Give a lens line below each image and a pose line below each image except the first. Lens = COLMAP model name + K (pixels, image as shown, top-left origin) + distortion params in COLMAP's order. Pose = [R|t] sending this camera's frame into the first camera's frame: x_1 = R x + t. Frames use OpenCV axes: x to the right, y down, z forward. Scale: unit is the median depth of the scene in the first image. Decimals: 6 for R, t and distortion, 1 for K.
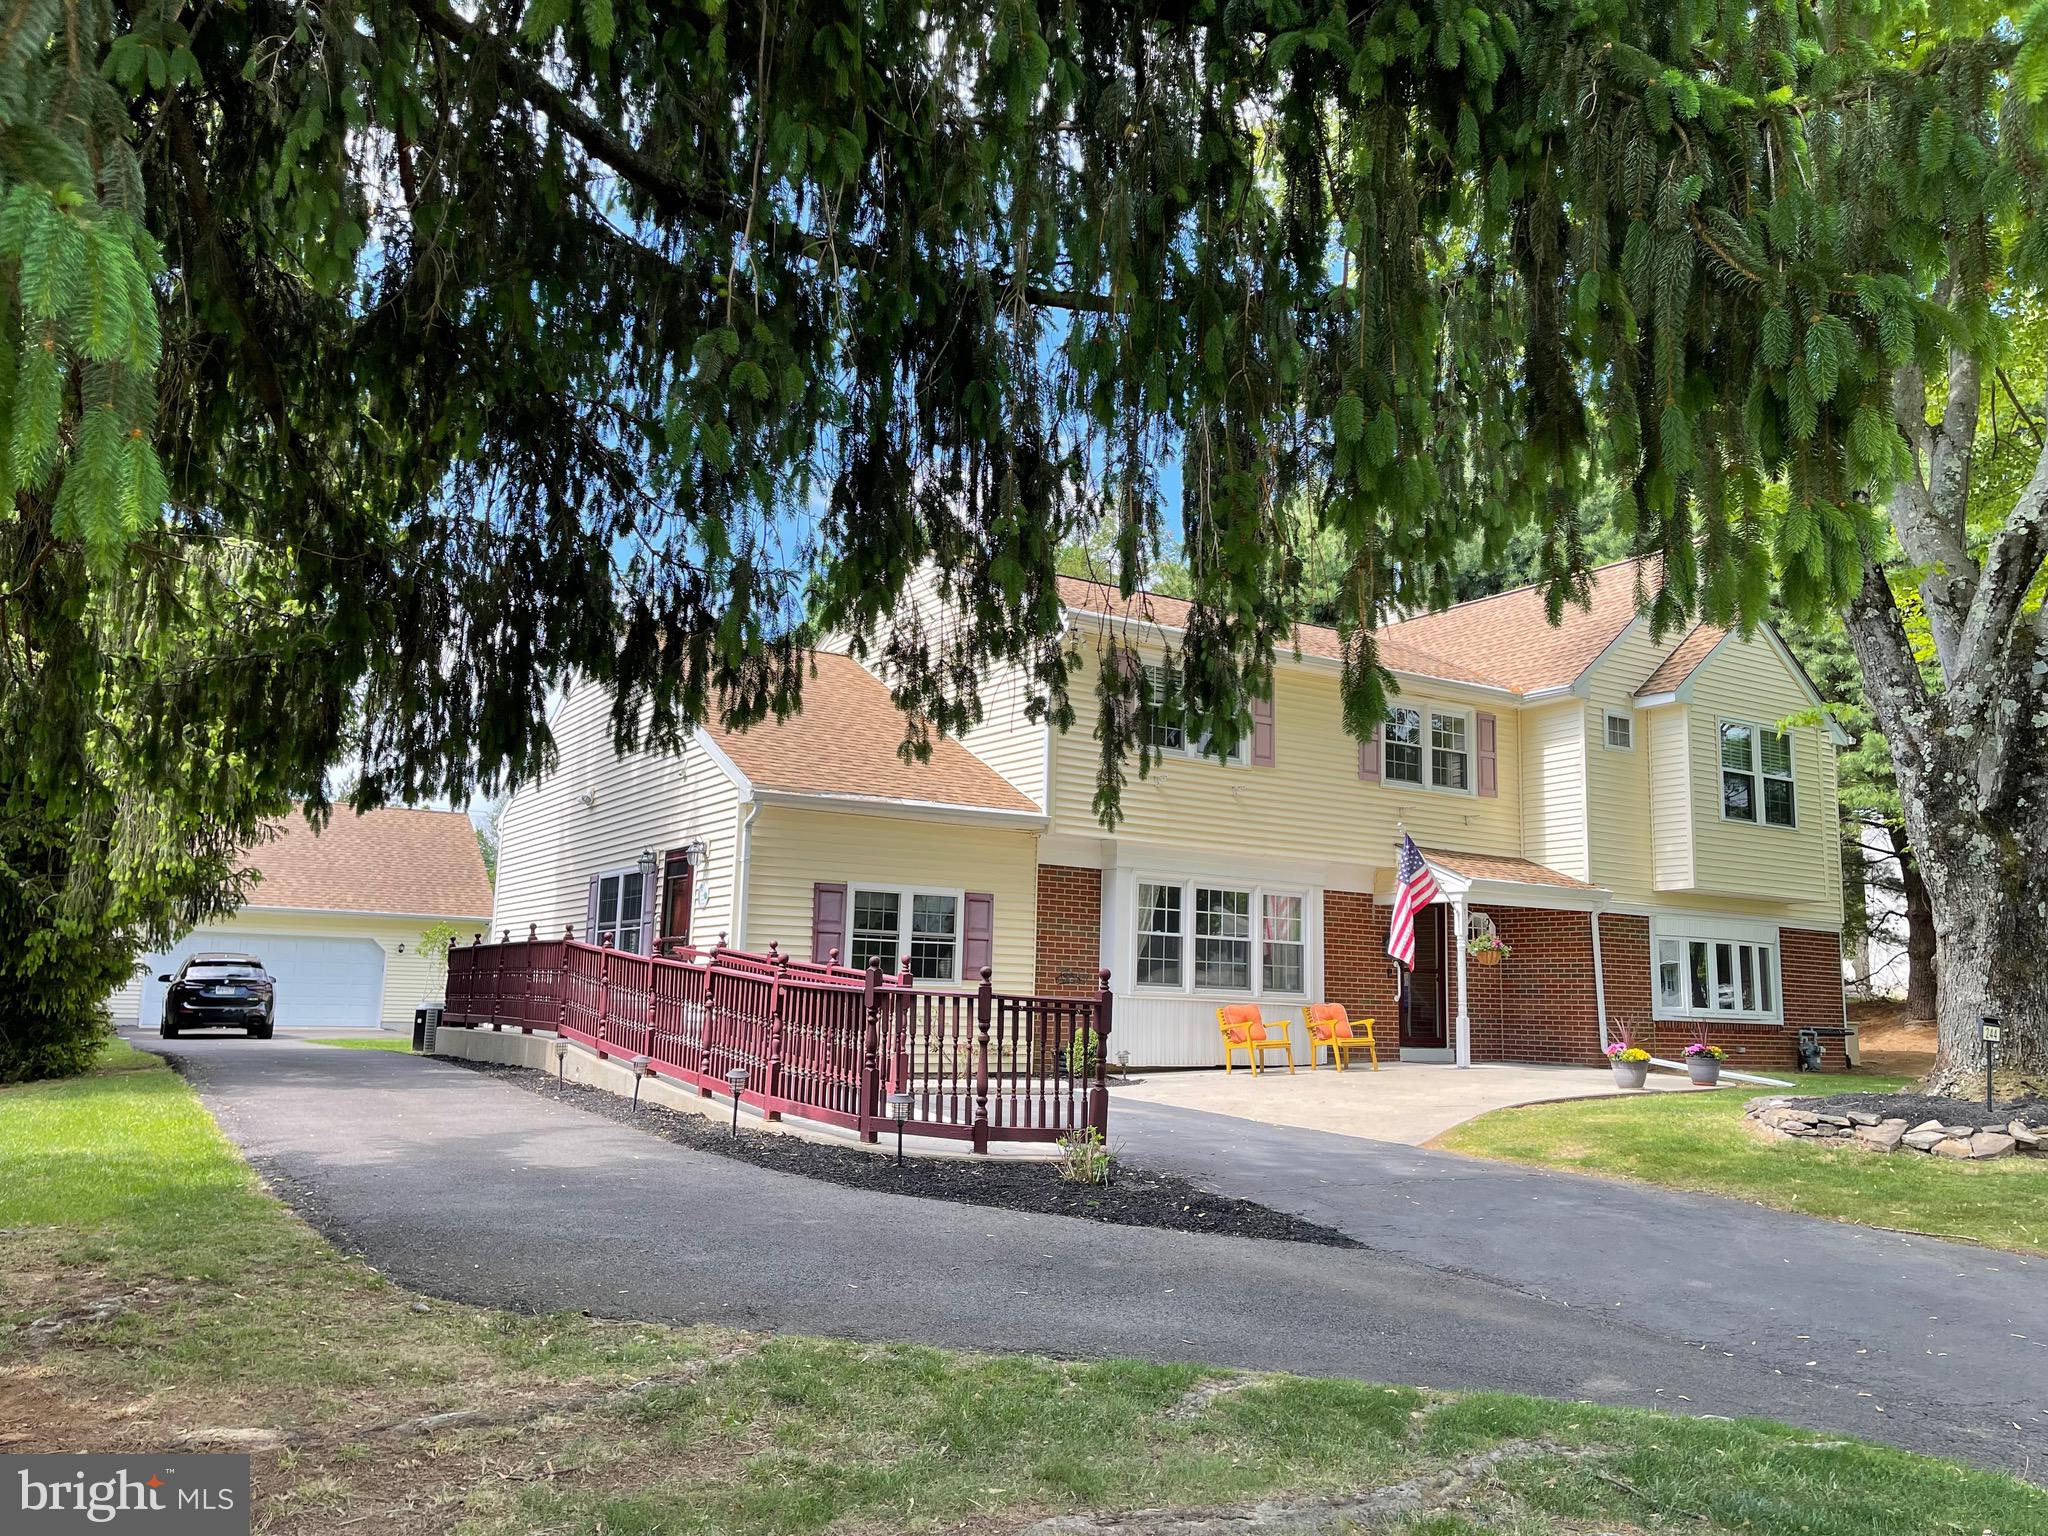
lens RADIAL K [[1553.4, 0, 1020.1], [0, 1553.4, 777.2], [0, 0, 1]] dist [0.002053, -0.010103]
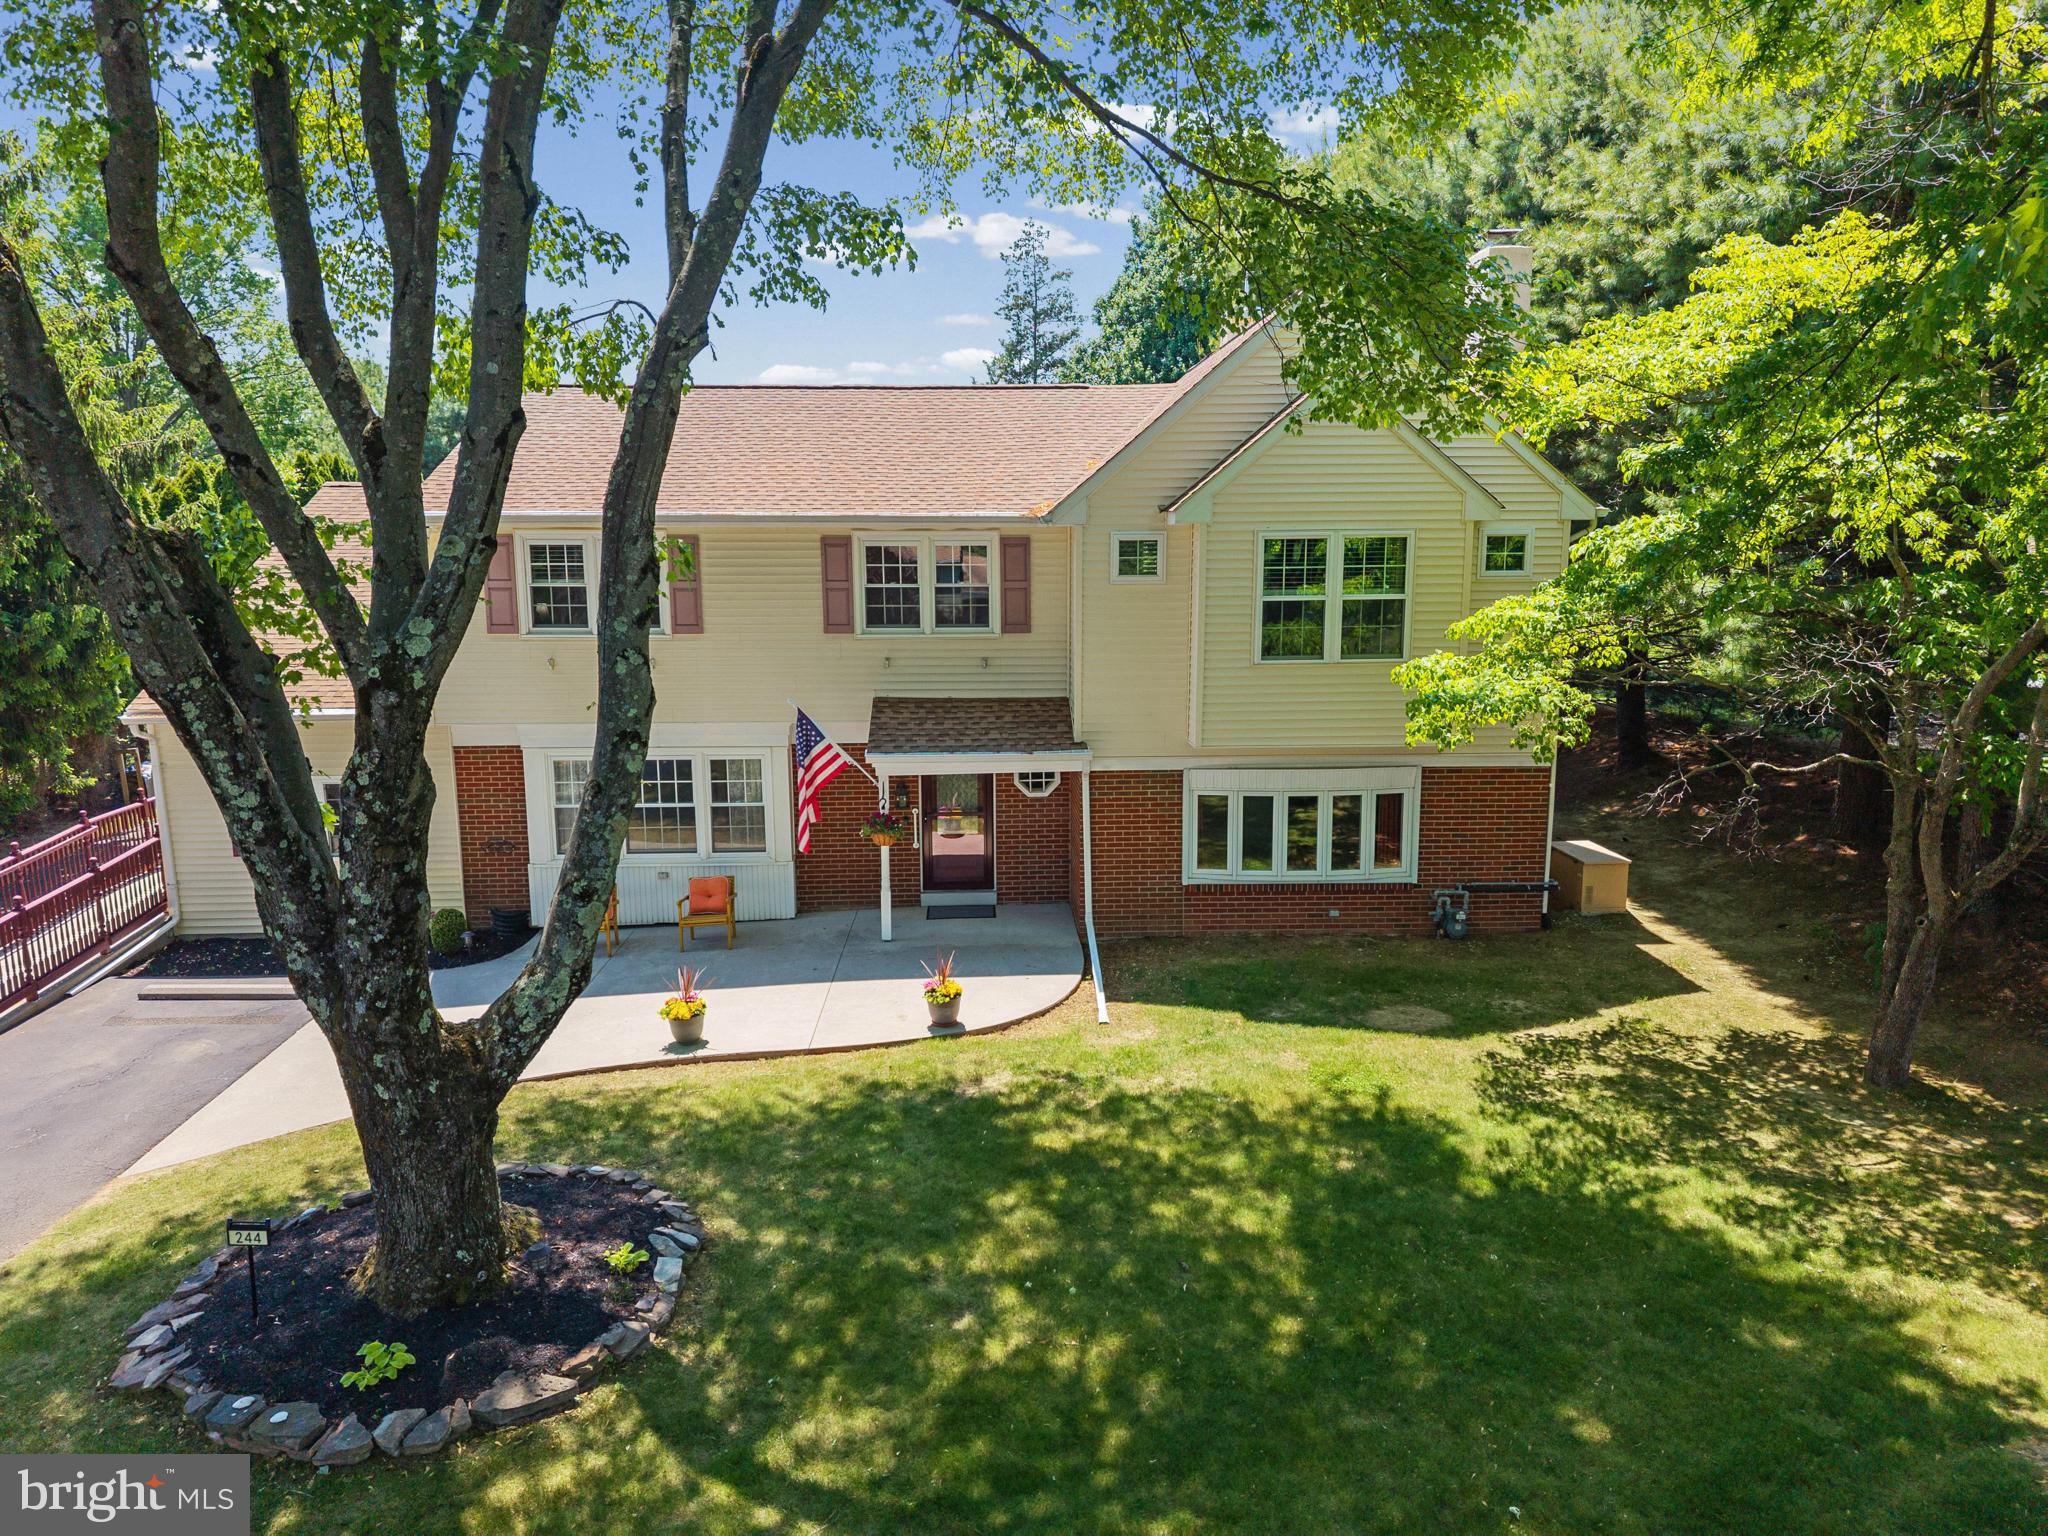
lens RADIAL K [[1375.1, 0, 1017.2], [0, 1375.1, 771.2], [0, 0, 1]] dist [0.048158, -0.036443]
pose [[0.876950, 0.054438, -0.477489, 0.709565], [0.101988, 0.949852, 0.295601, -0.150973], [0.469635, -0.307925, 0.827421, 0.326584]]
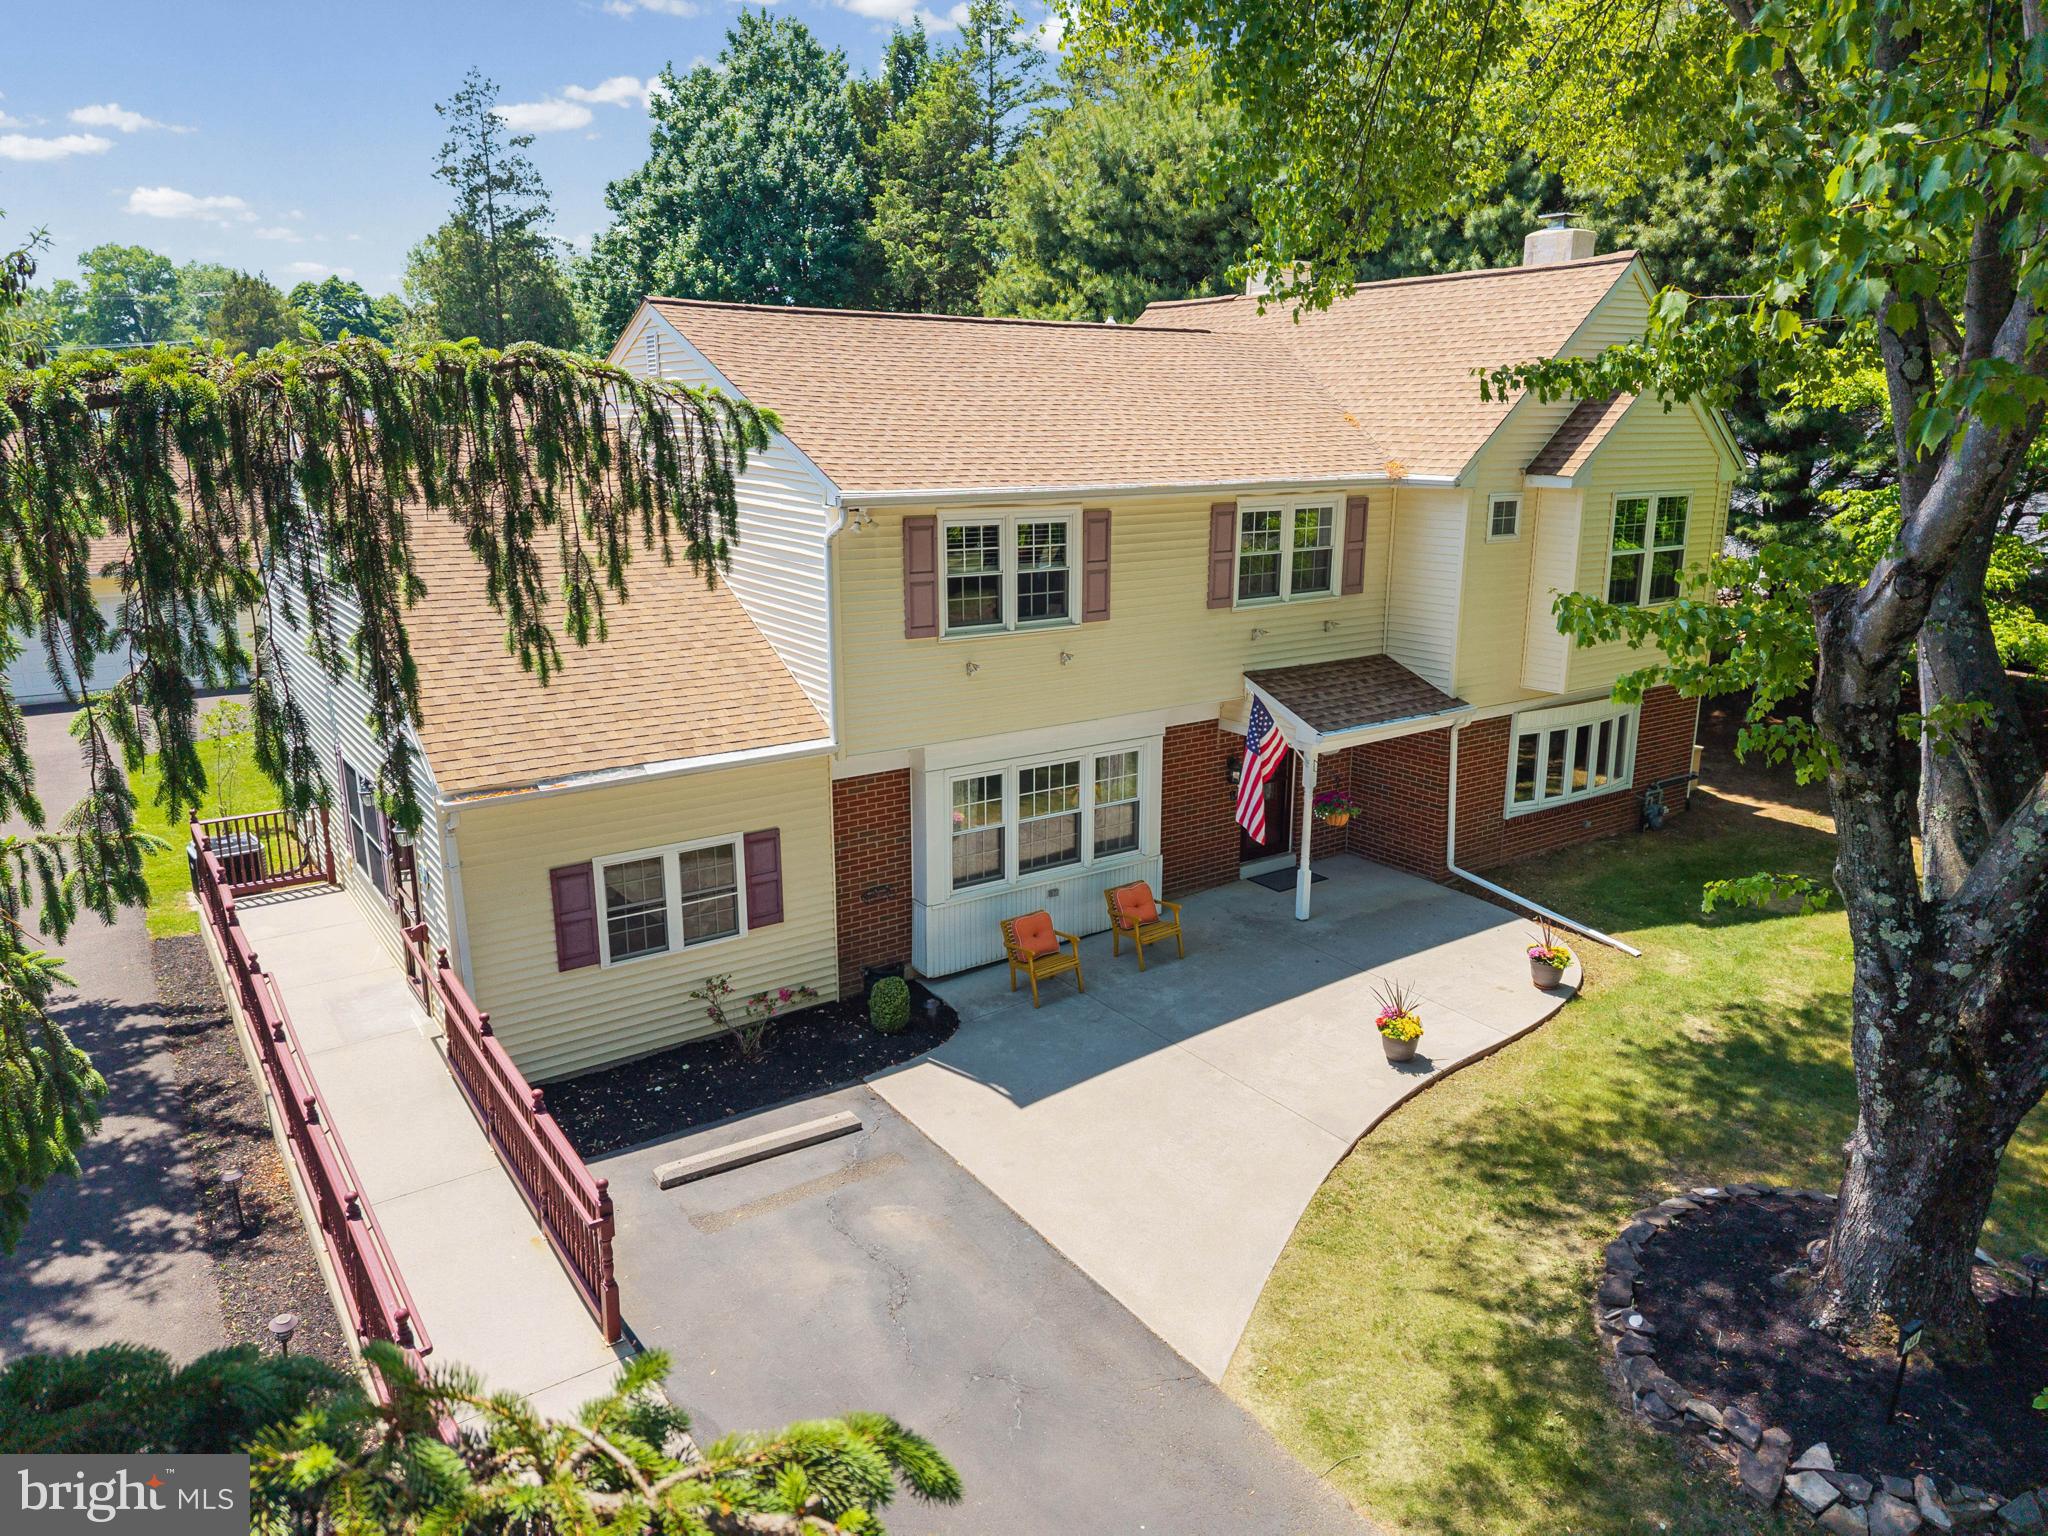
lens RADIAL K [[1375.1, 0, 1046.2], [0, 1375.1, 764.4], [0, 0, 1]] dist [0.048158, -0.036443]
pose [[0.996729, -0.041636, 0.069264, 0.067455], [0.010936, 0.918676, 0.394860, -0.220797], [-0.080071, -0.392811, 0.916127, 0.252101]]
